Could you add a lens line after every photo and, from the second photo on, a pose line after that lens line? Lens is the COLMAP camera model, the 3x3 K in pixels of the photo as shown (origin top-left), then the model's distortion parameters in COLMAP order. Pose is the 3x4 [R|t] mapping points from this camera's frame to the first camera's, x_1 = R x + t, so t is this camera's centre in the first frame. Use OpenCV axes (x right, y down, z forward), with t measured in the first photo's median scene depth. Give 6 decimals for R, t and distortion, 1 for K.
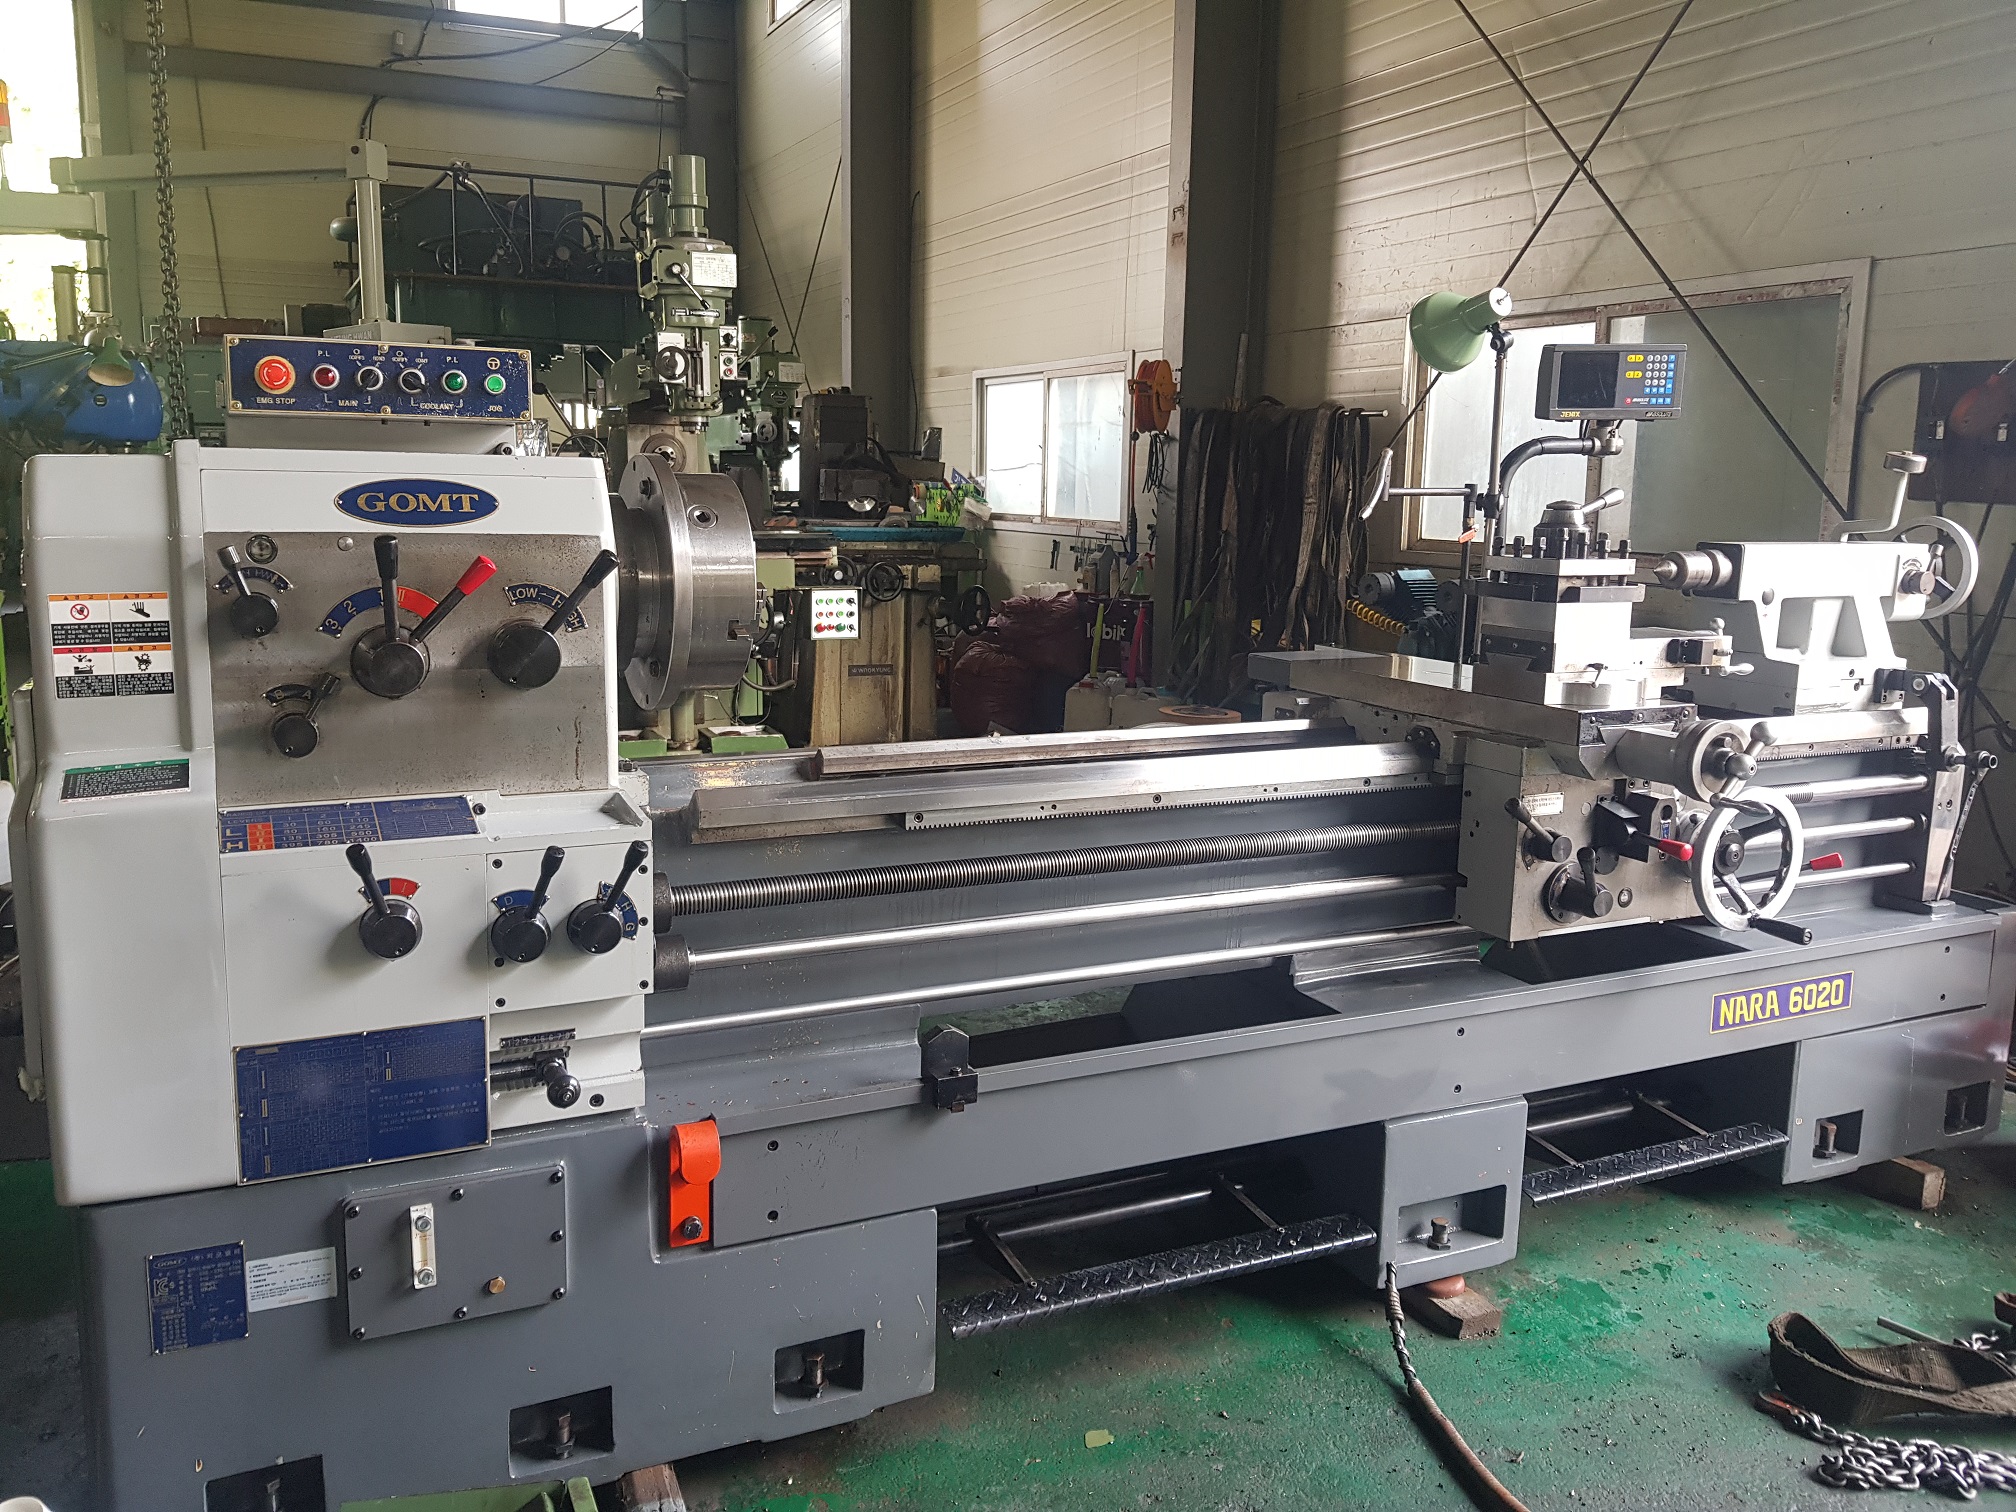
lens RADIAL K [[1604.6, 0, 969.4], [0, 1604.6, 733.5], [0, 0, 1]] dist [0.035555, -0.034069]
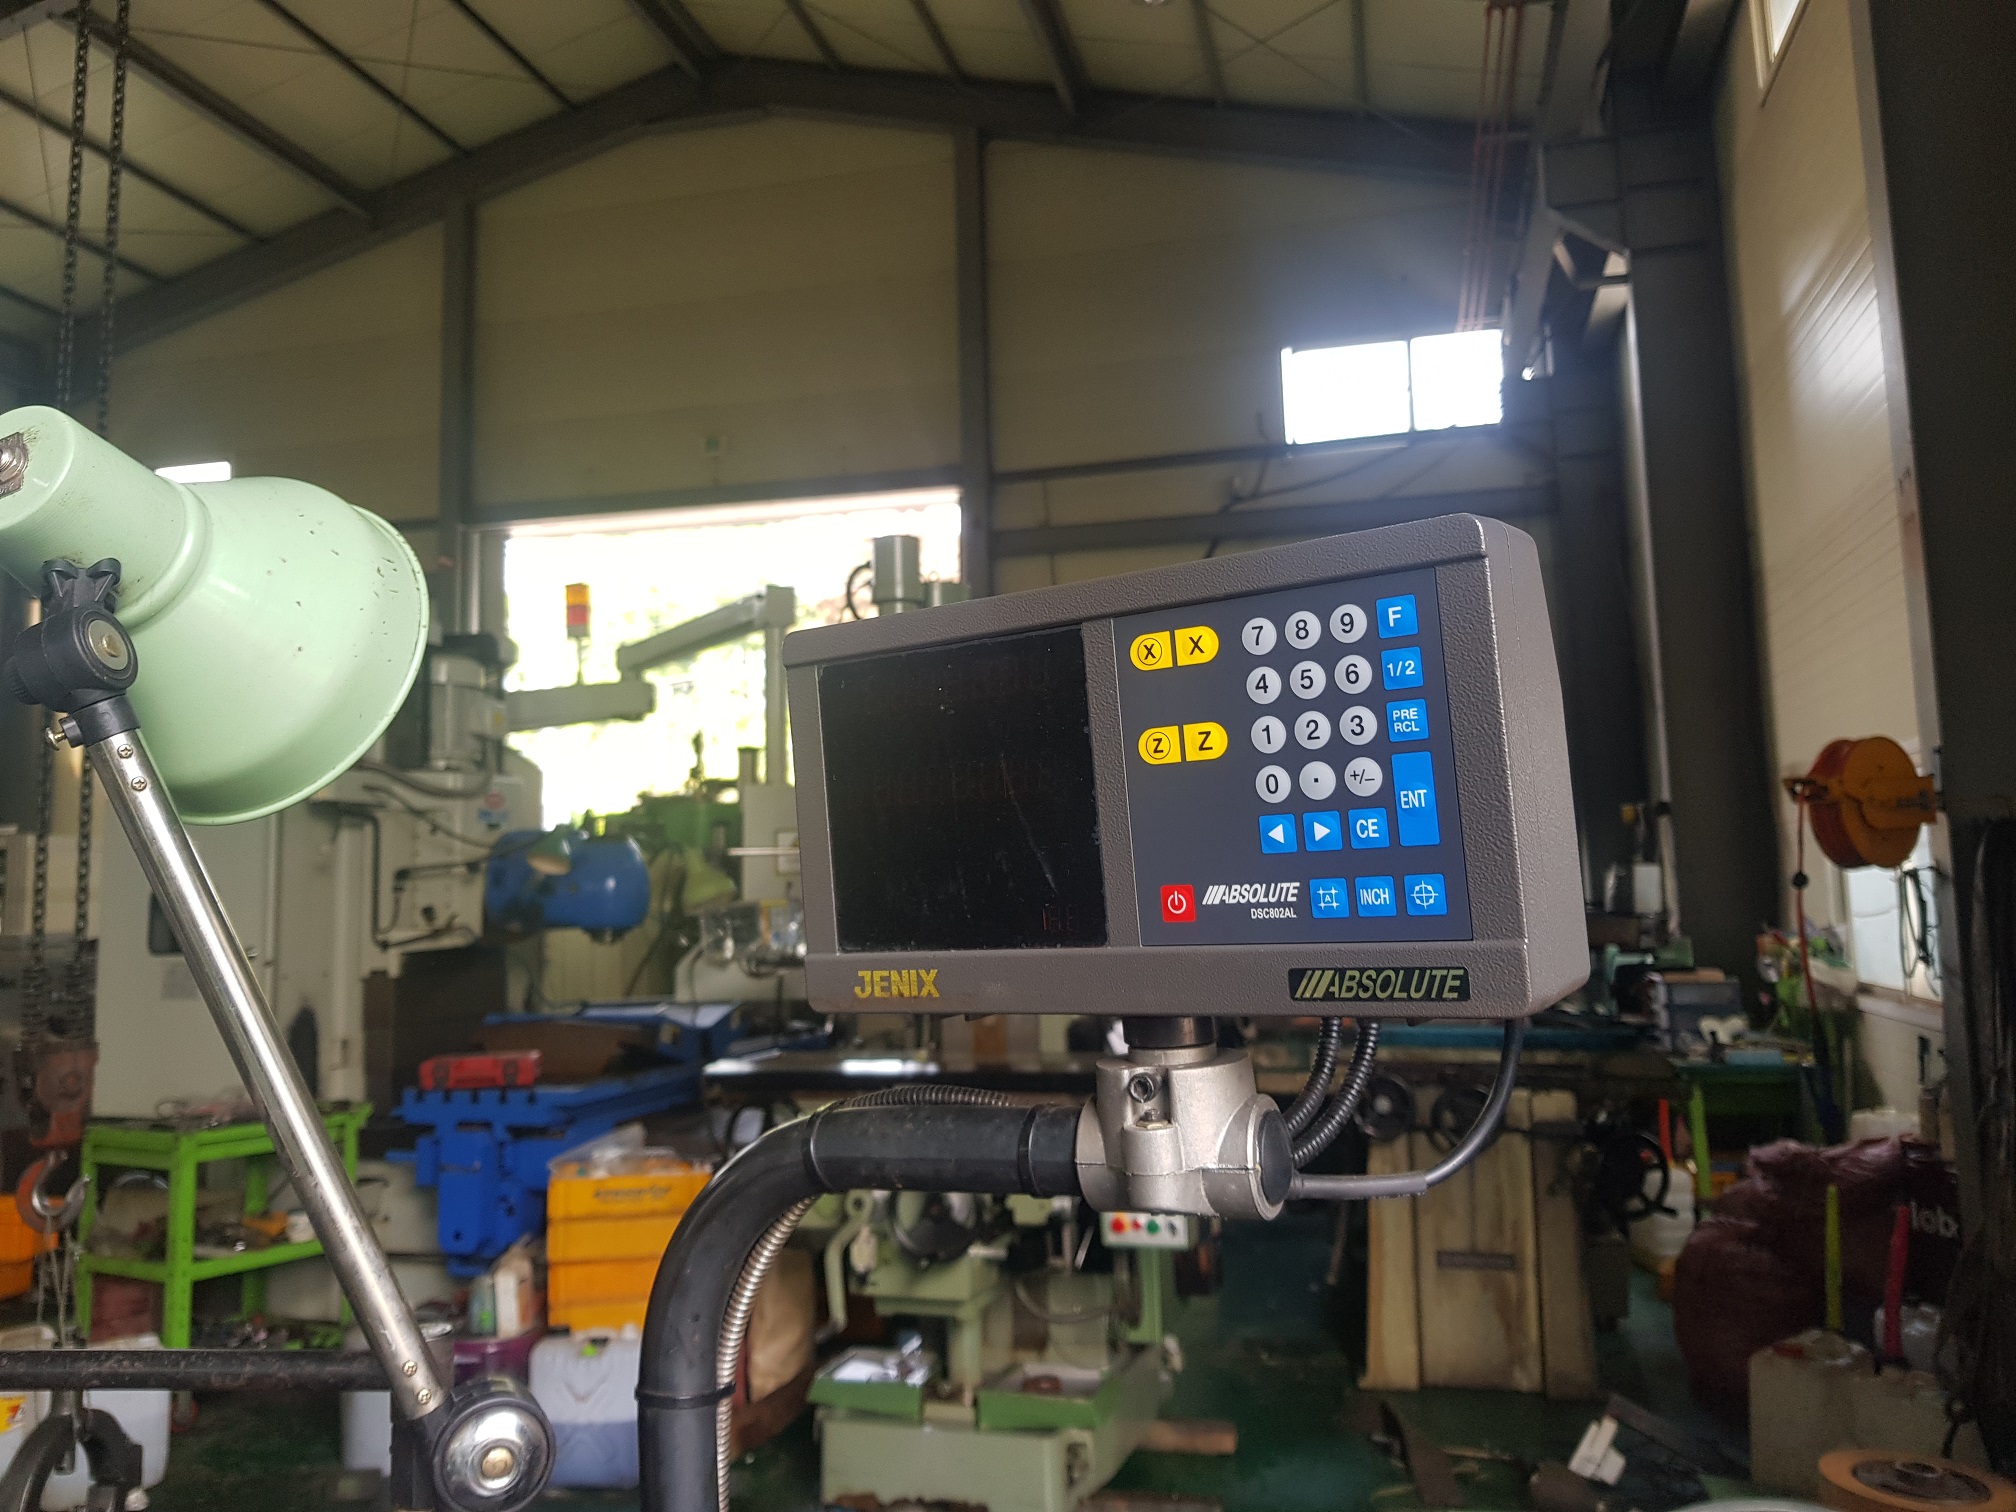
lens RADIAL K [[1604.6, 0, 1024.2], [0, 1604.6, 688.6], [0, 0, 1]] dist [0.035555, -0.034069]
pose [[0.778738, -0.110574, -0.617528, 0.499578], [-0.068497, 0.963473, -0.258897, -0.184757], [0.623599, 0.243912, 0.742719, 0.868446]]
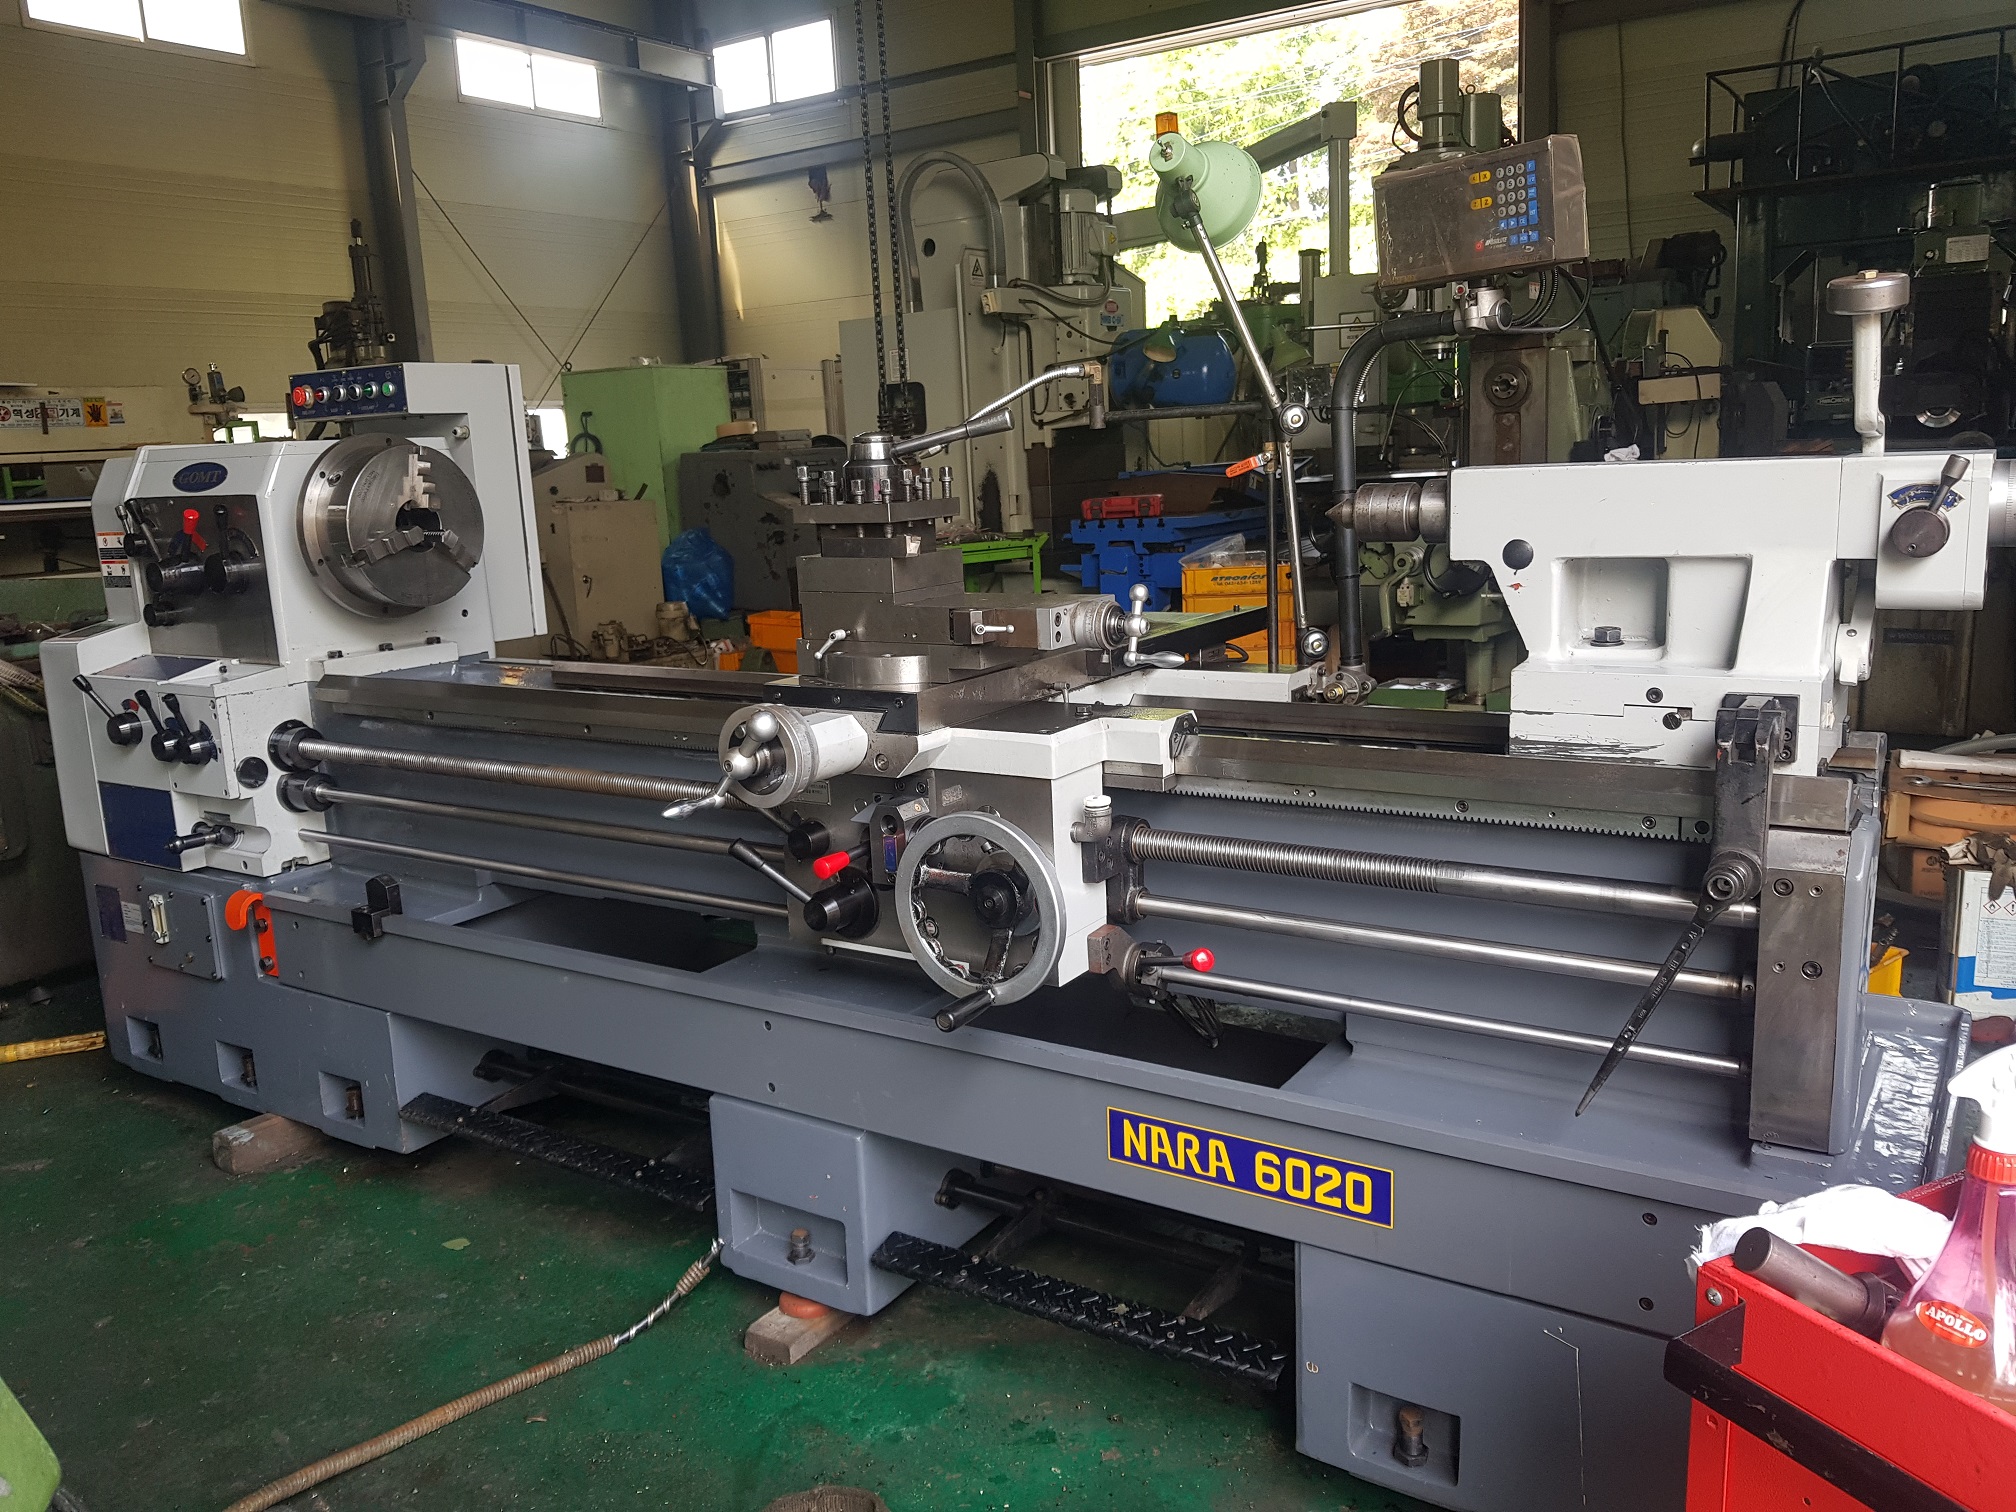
lens RADIAL K [[1604.6, 0, 971.5], [0, 1604.6, 768.7], [0, 0, 1]] dist [0.035555, -0.034069]
pose [[0.504807, 0.131312, -0.853186, 0.885937], [-0.080445, 0.991218, 0.104959, -0.050856], [0.859476, 0.015650, 0.510937, 0.501928]]
